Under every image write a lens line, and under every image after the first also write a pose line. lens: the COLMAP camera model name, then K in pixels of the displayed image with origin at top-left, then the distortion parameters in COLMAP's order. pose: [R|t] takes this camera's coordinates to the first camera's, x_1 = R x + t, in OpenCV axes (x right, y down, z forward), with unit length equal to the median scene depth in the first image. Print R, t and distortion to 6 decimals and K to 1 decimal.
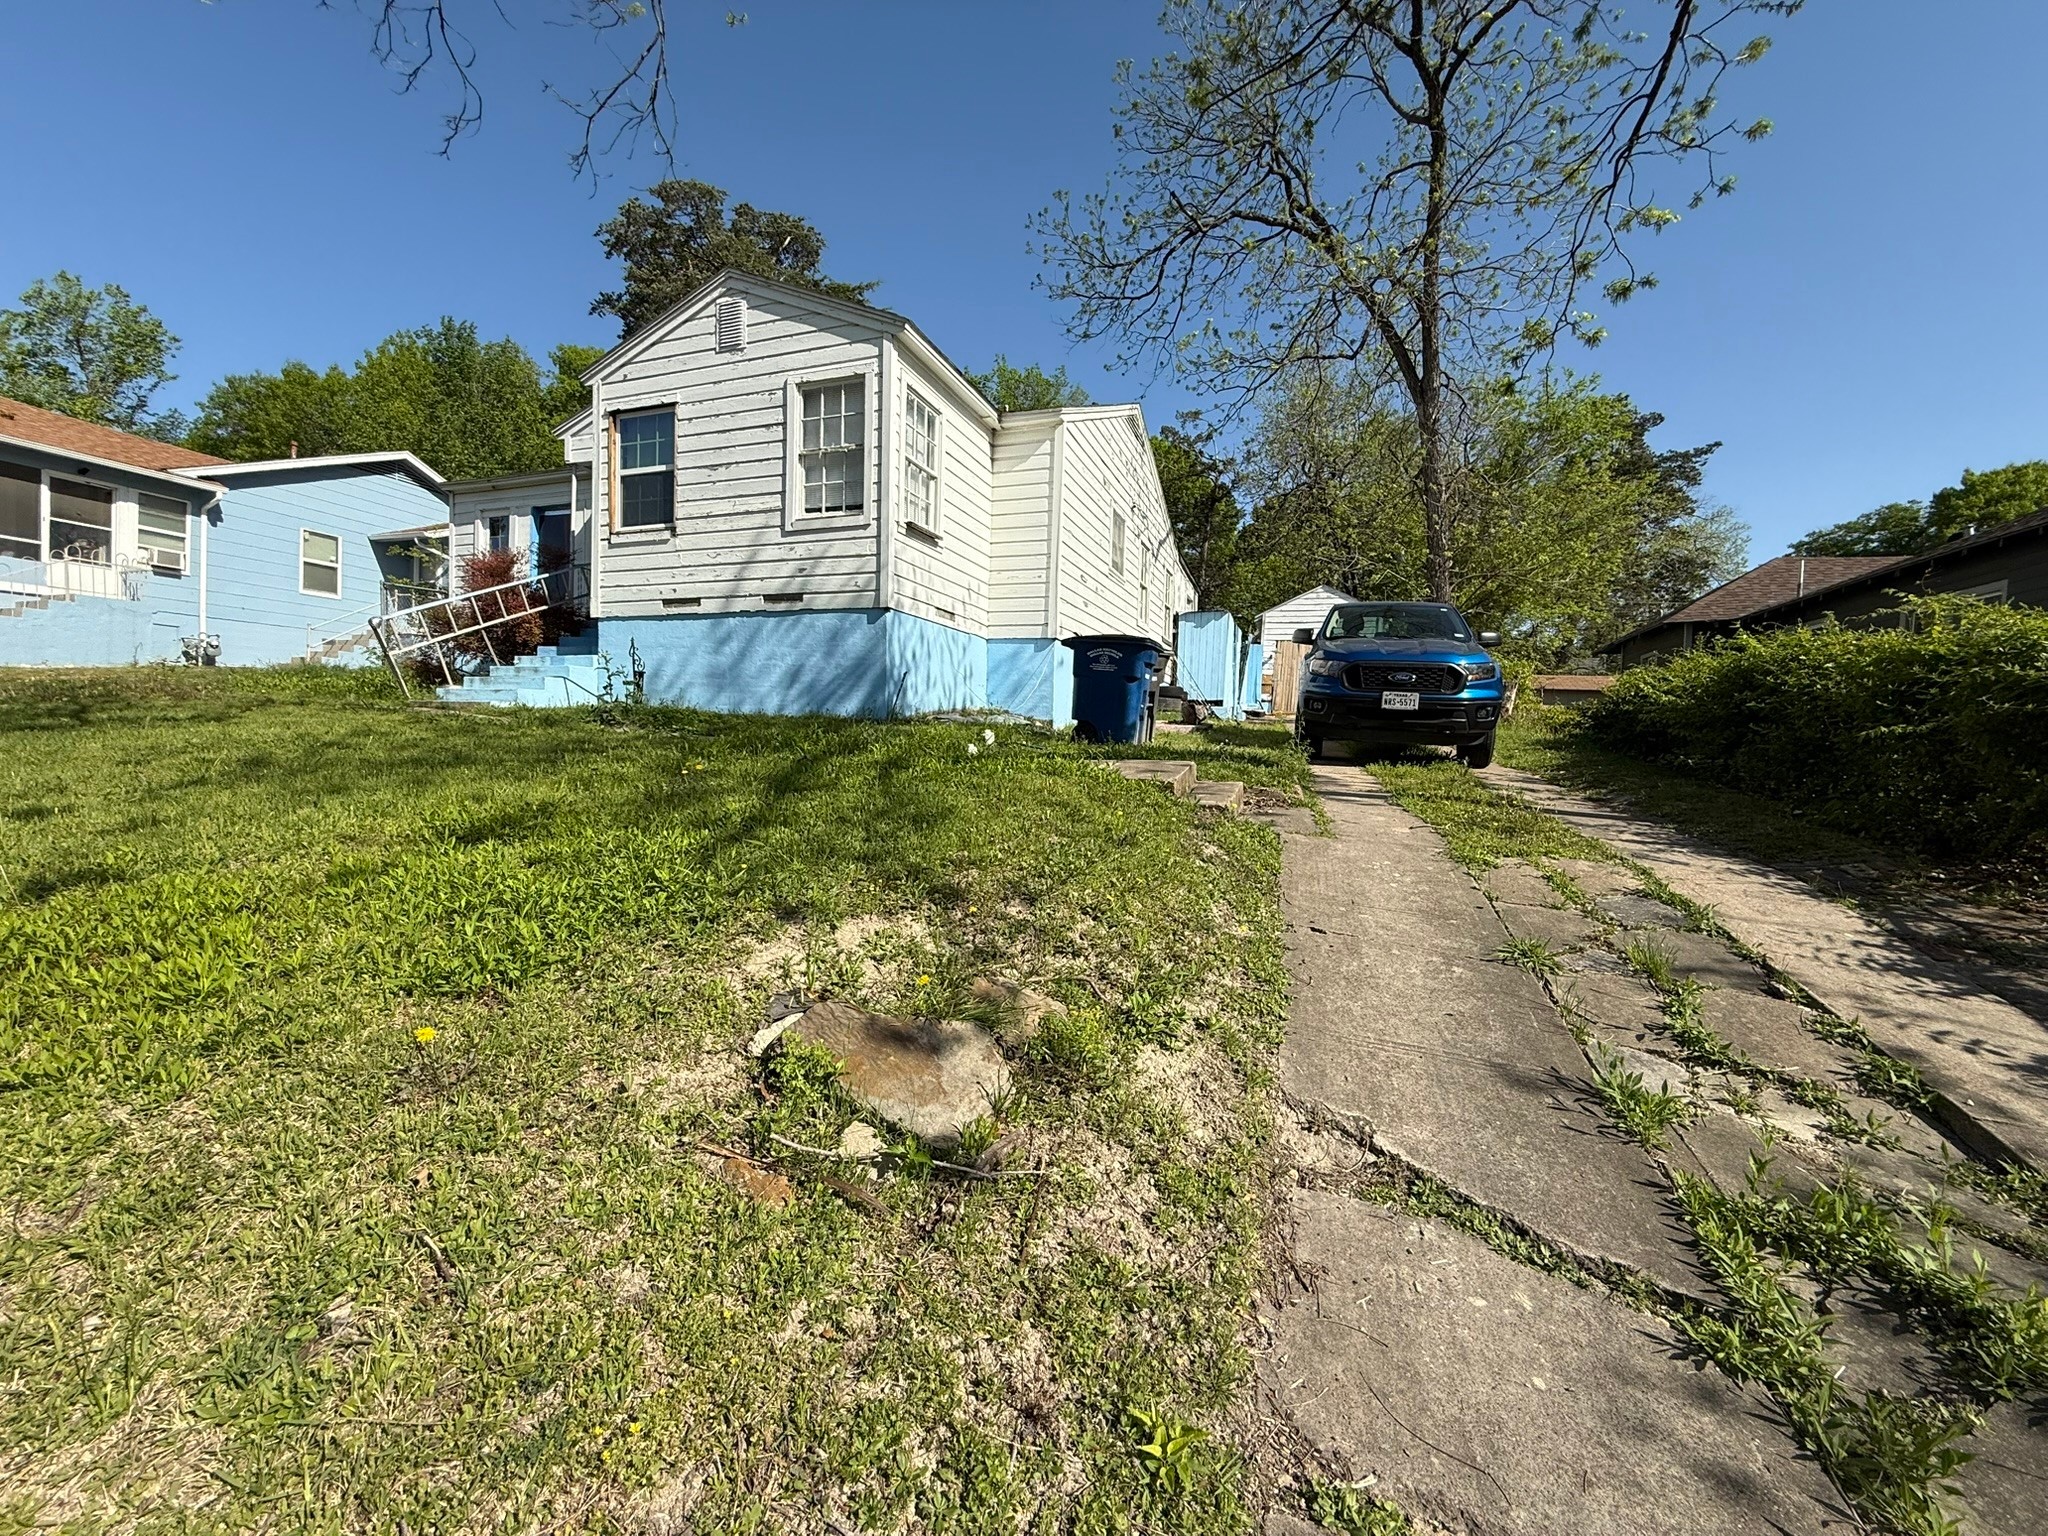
lens RADIAL K [[830.3, 0, 1020.5], [0, 830.3, 766.7], [0, 0, 1]] dist [0.003006, 0.000184]
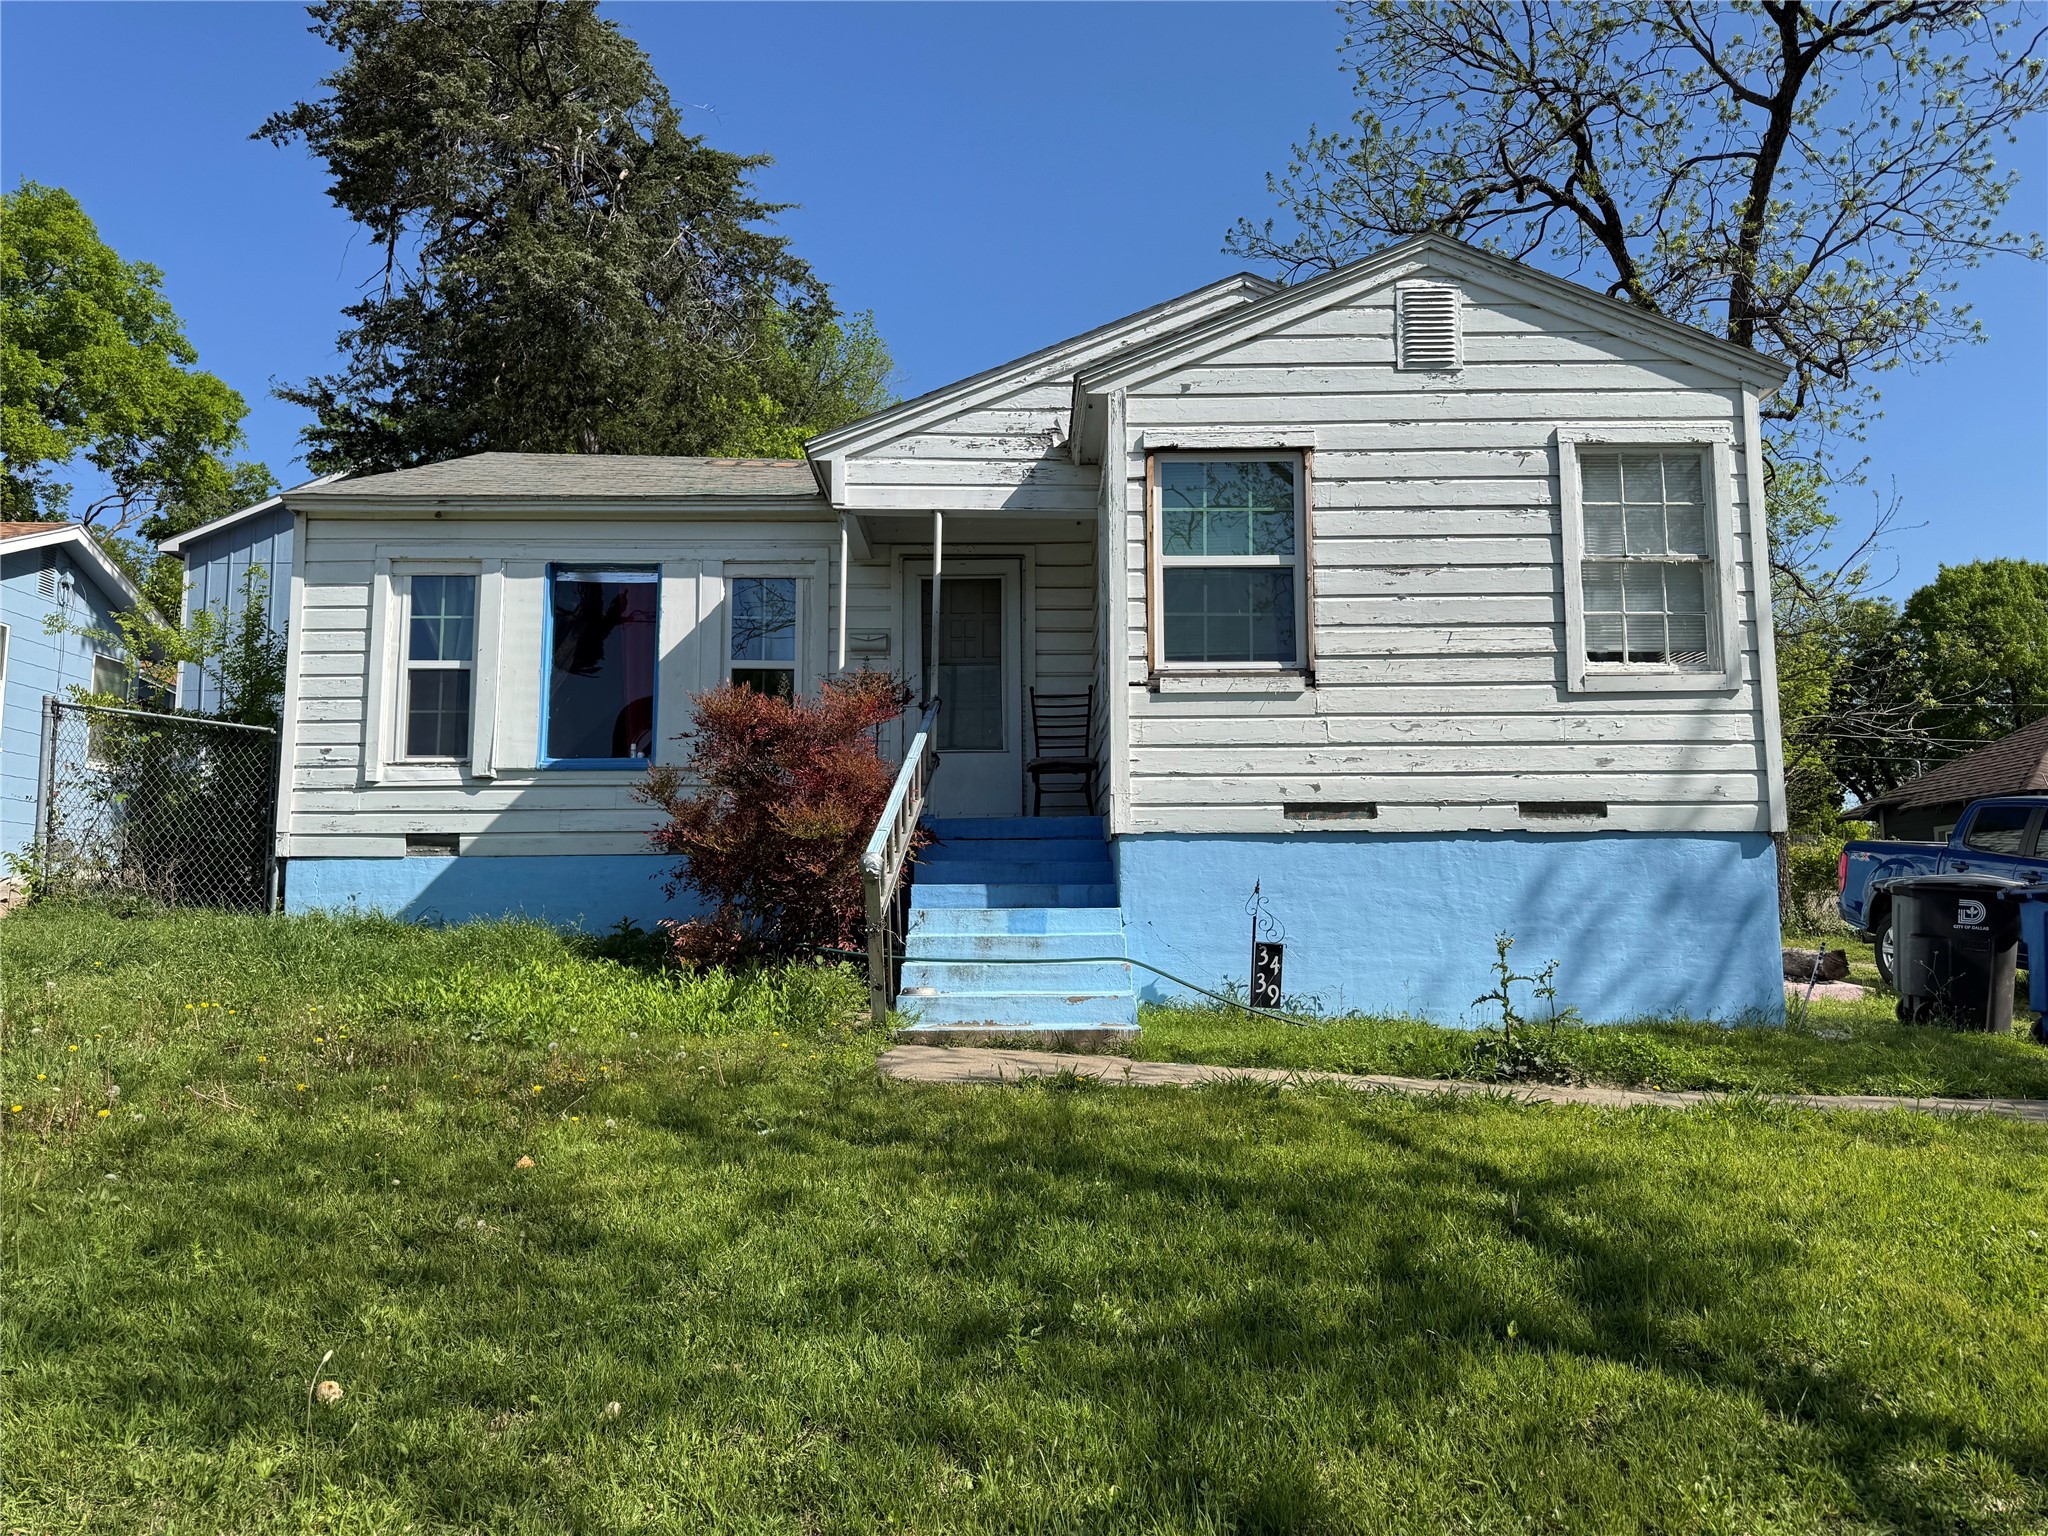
lens RADIAL K [[1416.6, 0, 1021.7], [0, 1416.6, 770.1], [0, 0, 1]] dist [0.055655, -0.014907]
pose [[0.932273, 0.004232, 0.361731, -0.927611], [0.042536, 0.991713, -0.121228, -0.122342], [-0.359246, 0.128404, 0.924367, 0.230490]]
